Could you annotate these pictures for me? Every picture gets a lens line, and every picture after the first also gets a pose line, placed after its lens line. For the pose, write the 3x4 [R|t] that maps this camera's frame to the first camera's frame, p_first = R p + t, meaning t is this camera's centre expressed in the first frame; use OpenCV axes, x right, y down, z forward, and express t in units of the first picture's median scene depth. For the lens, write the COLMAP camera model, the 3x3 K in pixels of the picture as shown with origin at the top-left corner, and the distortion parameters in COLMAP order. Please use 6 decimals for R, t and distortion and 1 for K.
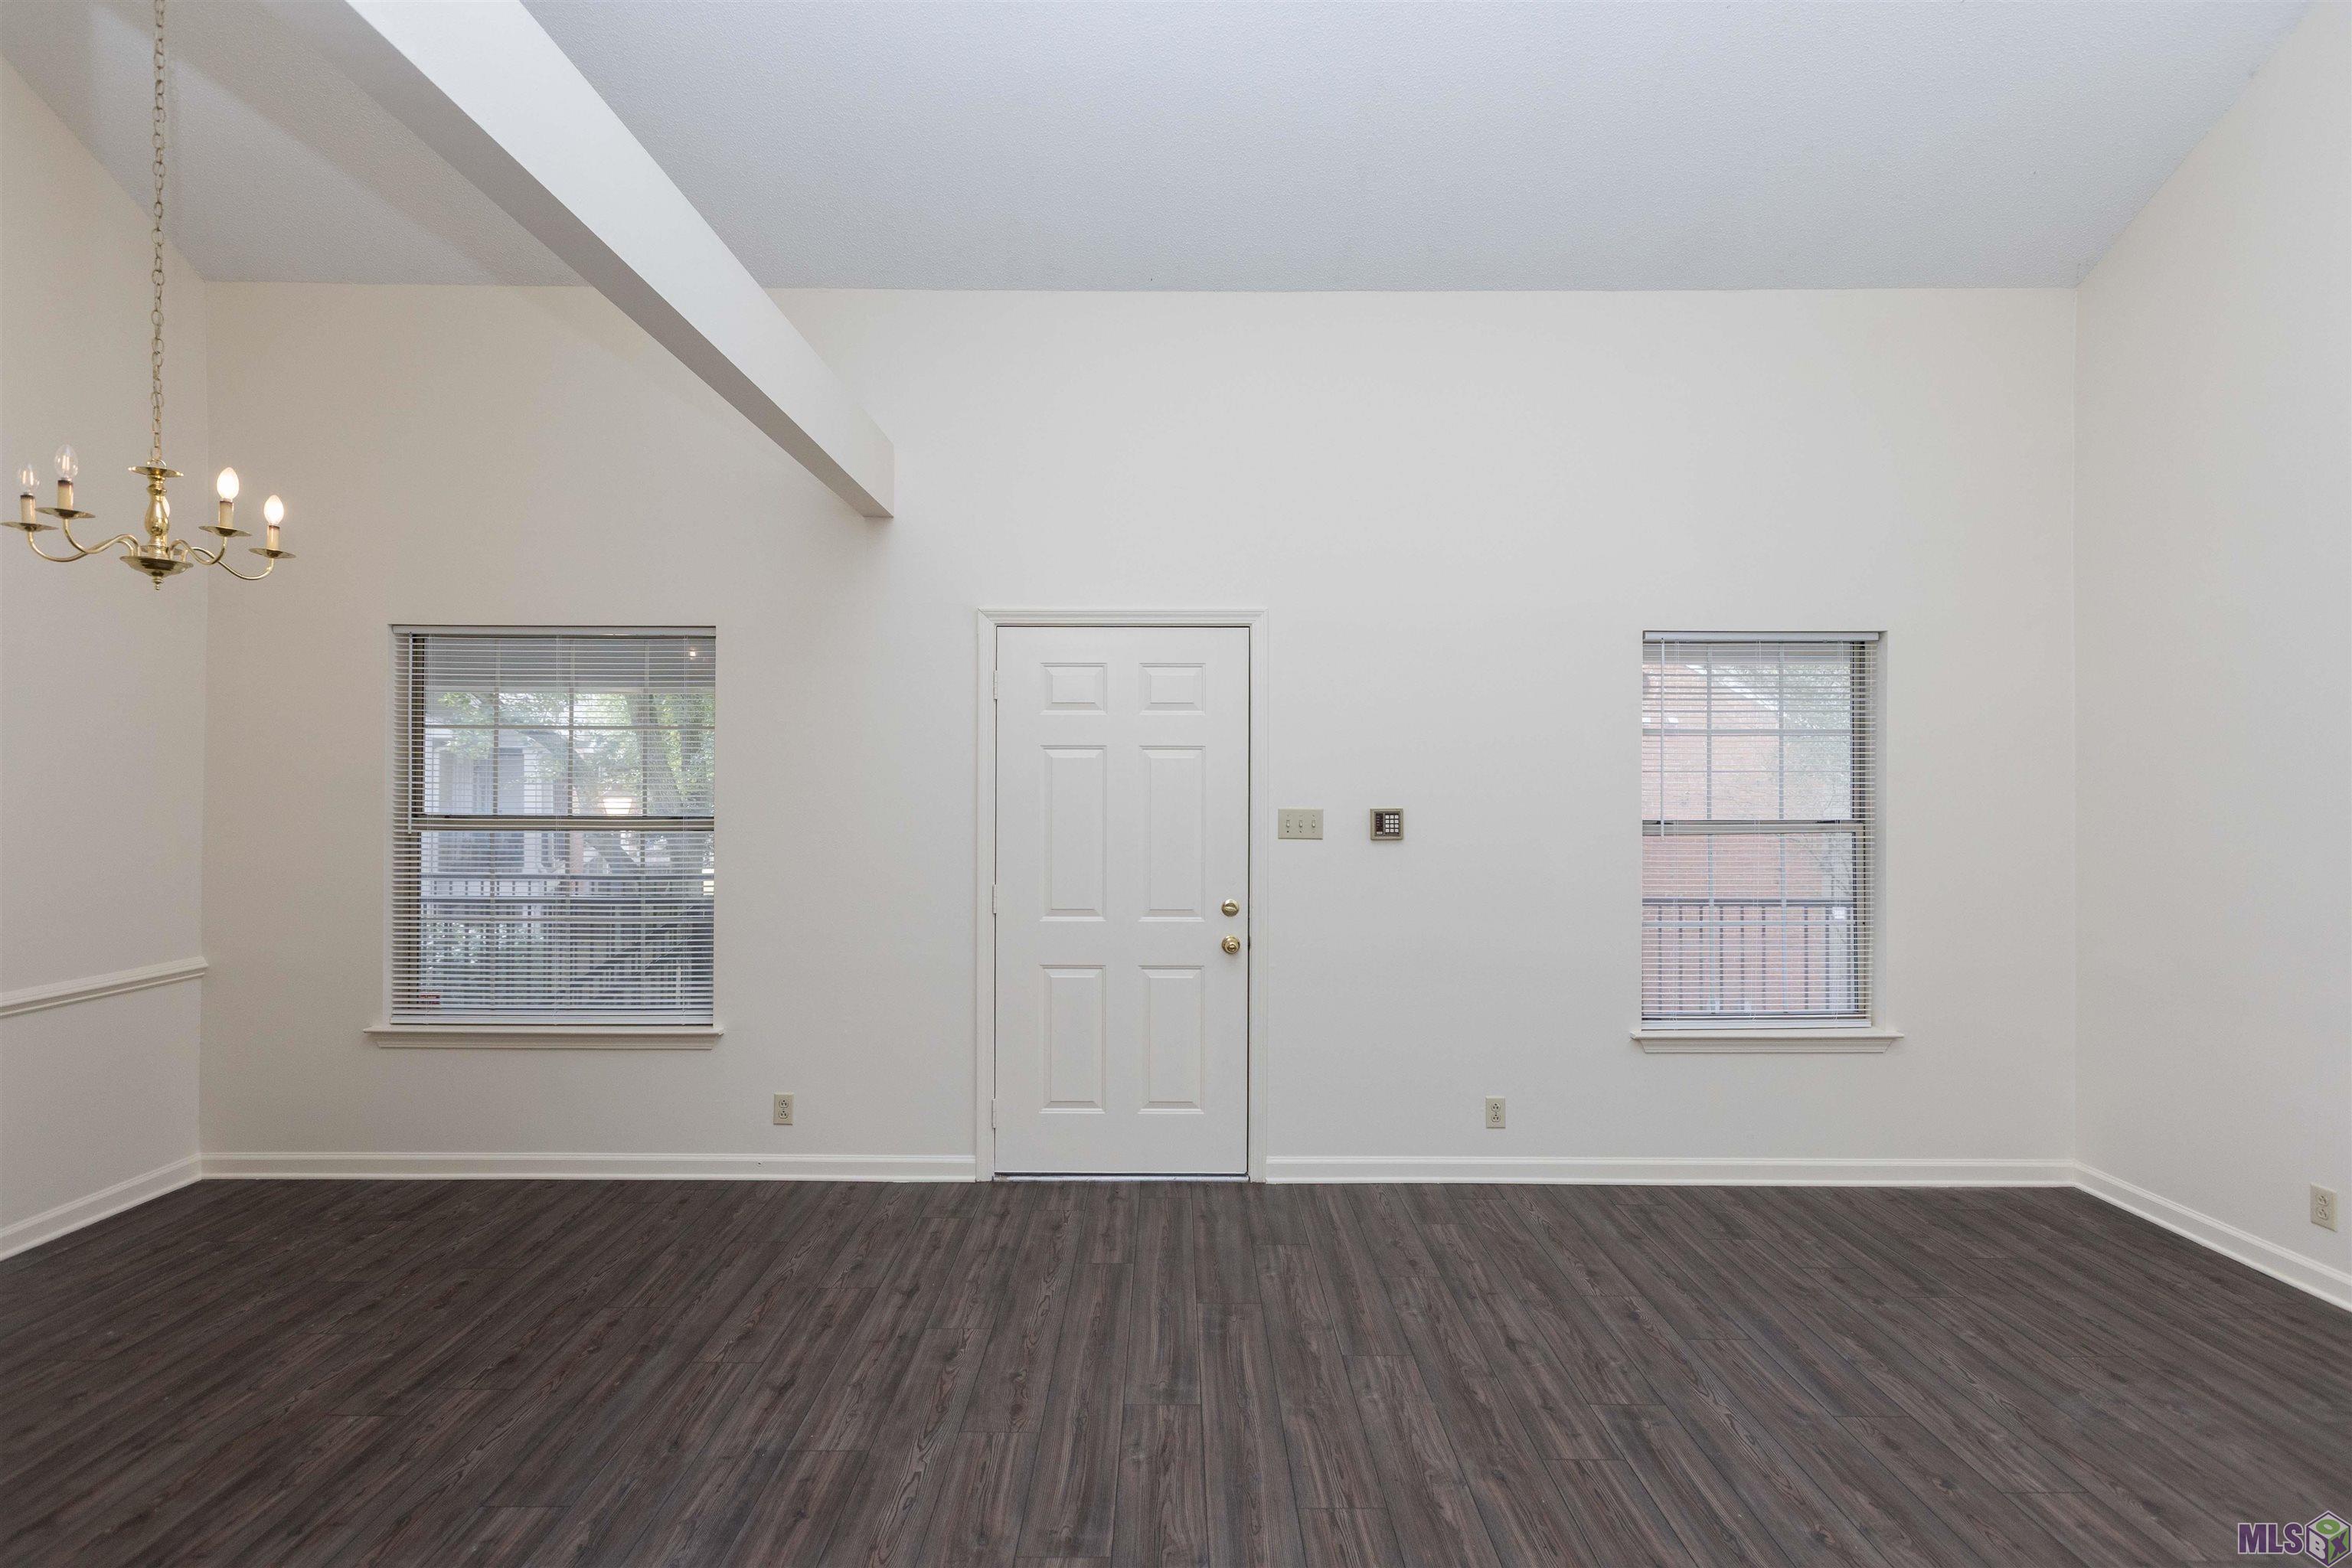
lens RADIAL K [[1075.0, 0, 1153.1], [0, 1075.0, 774.2], [0, 0, 1]] dist [0.001607, 0.001302]
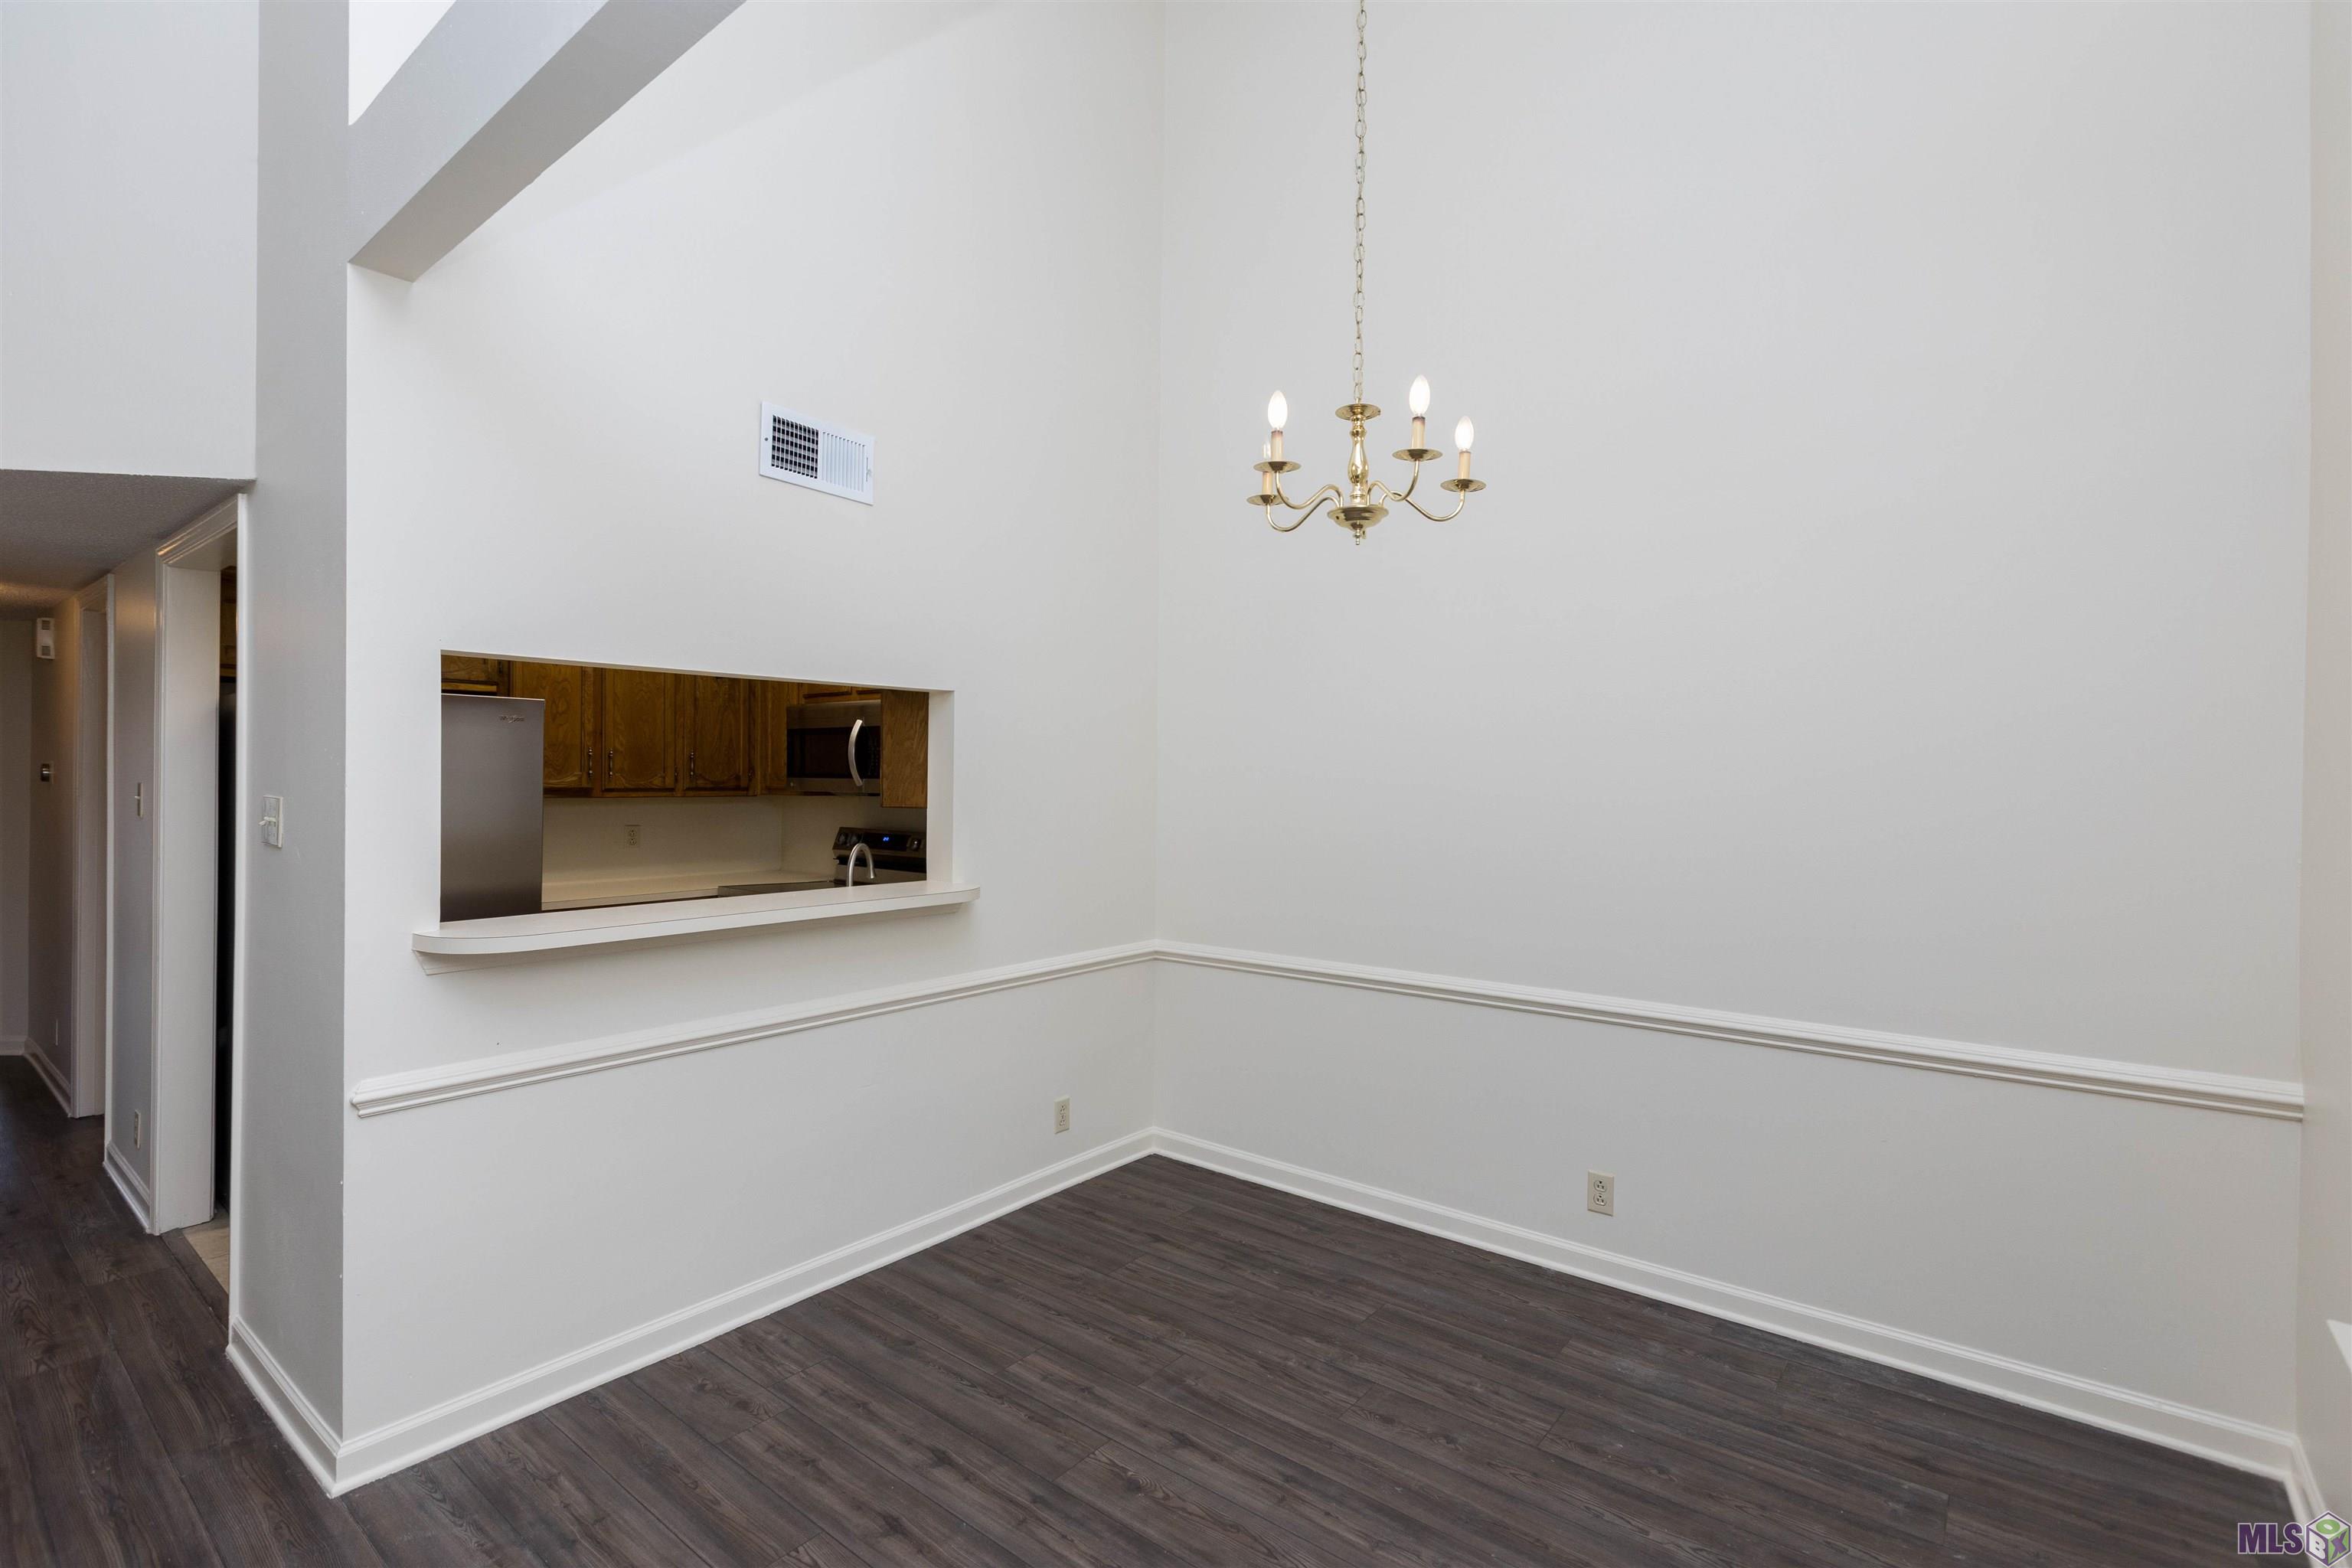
lens RADIAL K [[1075.0, 0, 1163.9], [0, 1075.0, 776.2], [0, 0, 1]] dist [0.001607, 0.001302]
pose [[-0.617600, -0.008089, -0.786451, -0.103397], [-0.001341, 0.999956, -0.009232, 0.021231], [0.786491, -0.004647, -0.617584, 1.082695]]
